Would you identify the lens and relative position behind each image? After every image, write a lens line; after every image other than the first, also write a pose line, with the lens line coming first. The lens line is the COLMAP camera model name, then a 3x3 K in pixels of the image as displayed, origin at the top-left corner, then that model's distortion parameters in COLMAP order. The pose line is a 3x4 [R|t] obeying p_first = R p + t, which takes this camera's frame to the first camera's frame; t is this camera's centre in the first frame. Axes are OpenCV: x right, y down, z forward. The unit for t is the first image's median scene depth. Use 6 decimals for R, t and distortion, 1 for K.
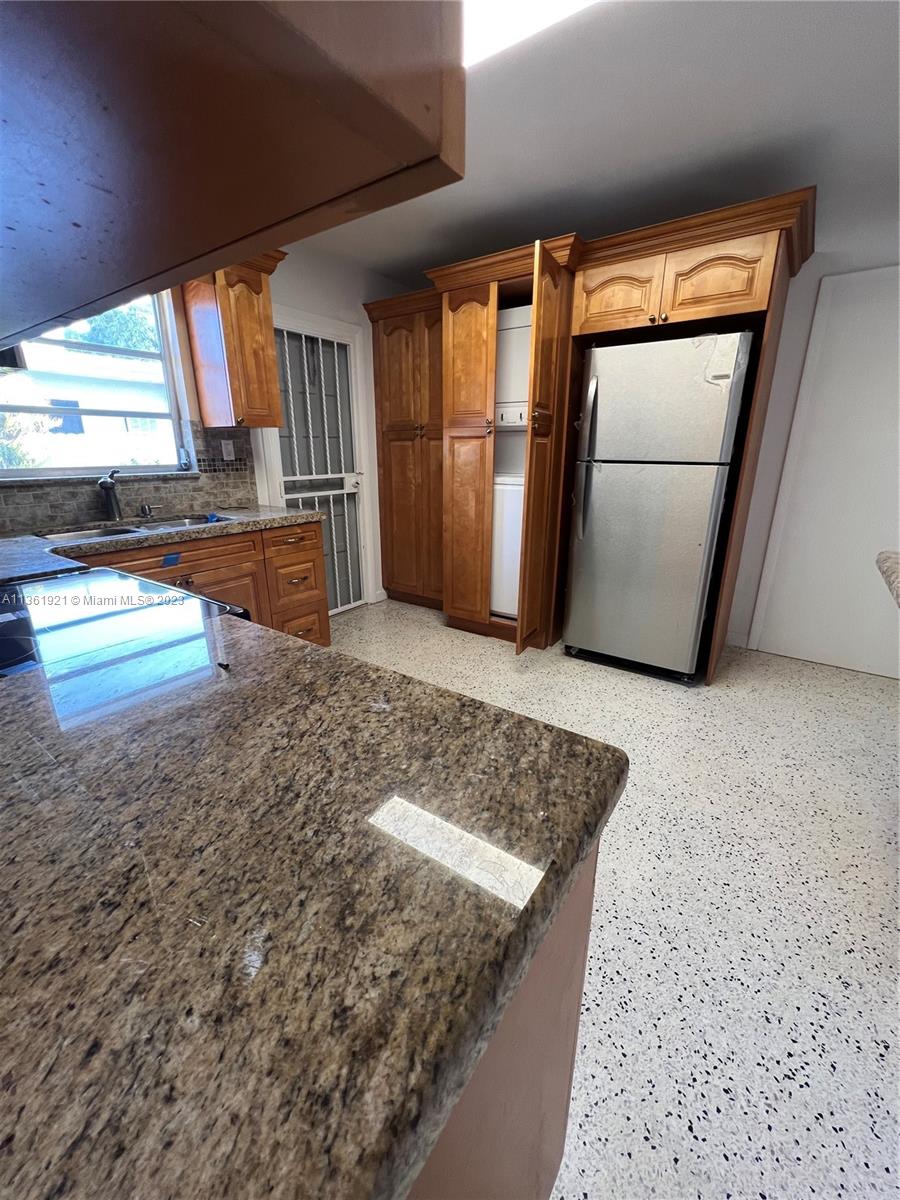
lens RADIAL K [[484.1, 0, 452.7], [0, 484.1, 599.4], [0, 0, 1]] dist [-0.000350, 0.000651]
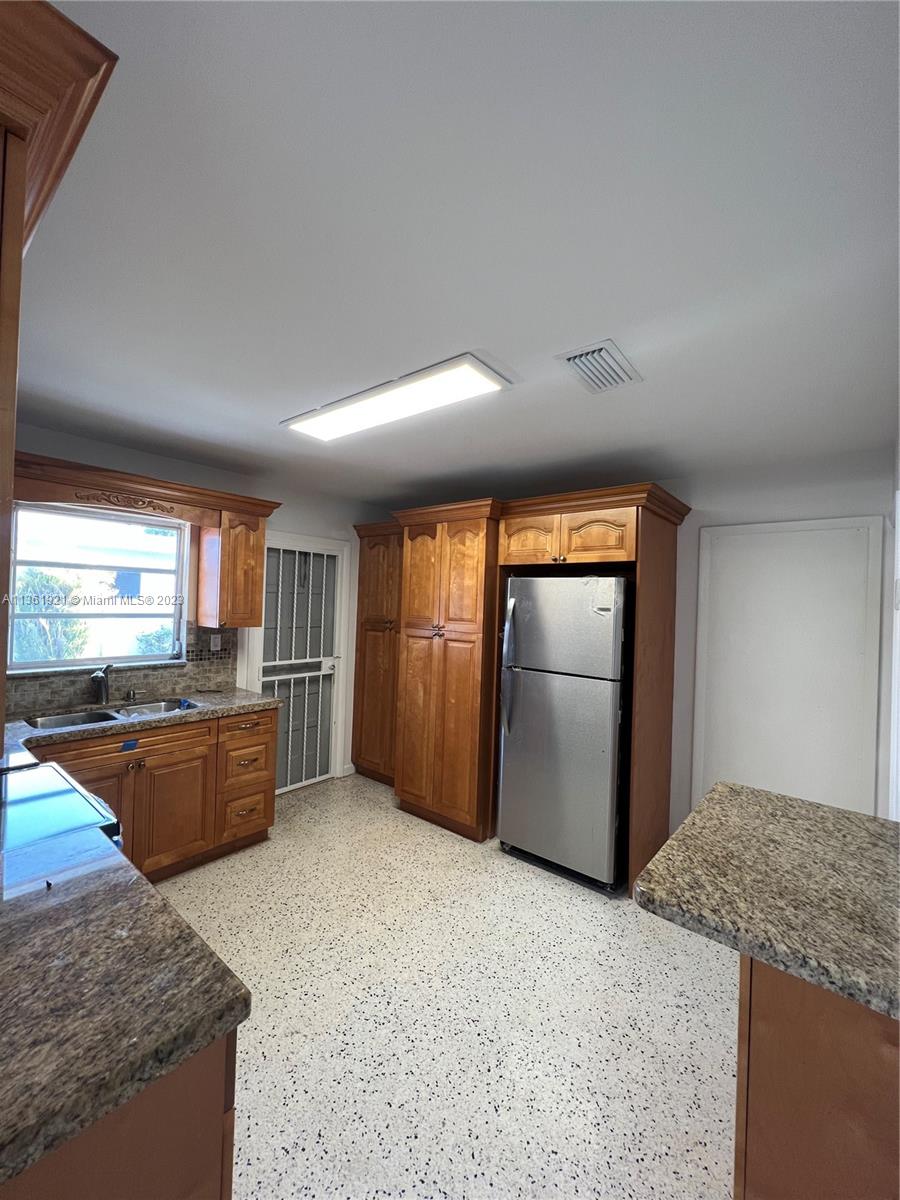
lens RADIAL K [[481.5, 0, 450.0], [0, 481.5, 600.0], [0, 0, 1]] dist [0.001423, 0.000418]
pose [[0.996576, 0.030916, -0.076686, 0.373291], [-0.052999, 0.950729, -0.305460, -0.136212], [0.063464, 0.308479, 0.949112, -0.237427]]
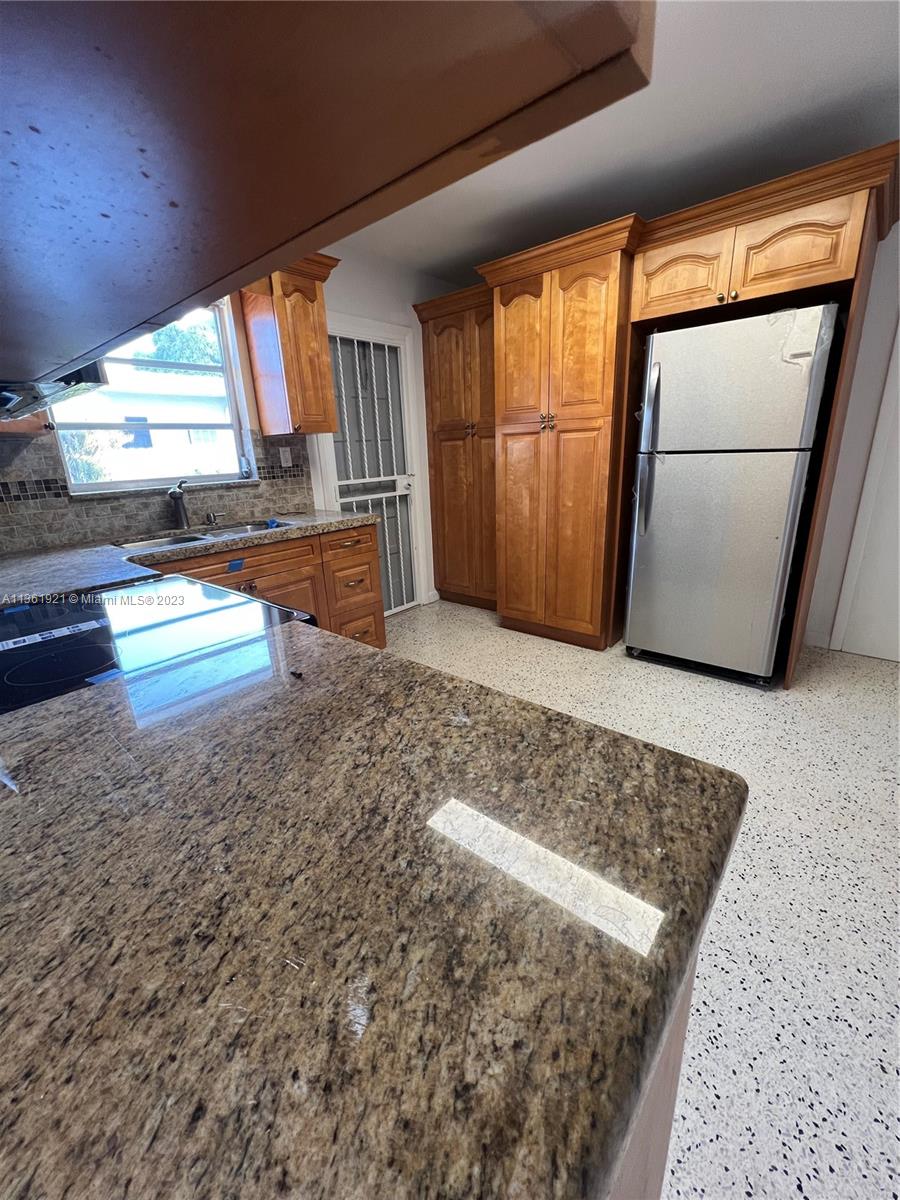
lens RADIAL K [[484.1, 0, 452.7], [0, 484.1, 599.4], [0, 0, 1]] dist [-0.000350, 0.000651]
pose [[0.995163, -0.012614, -0.097421, -0.029860], [0.012773, 0.999918, 0.001008, -0.006421], [0.097400, -0.002247, 0.995243, 0.025627]]
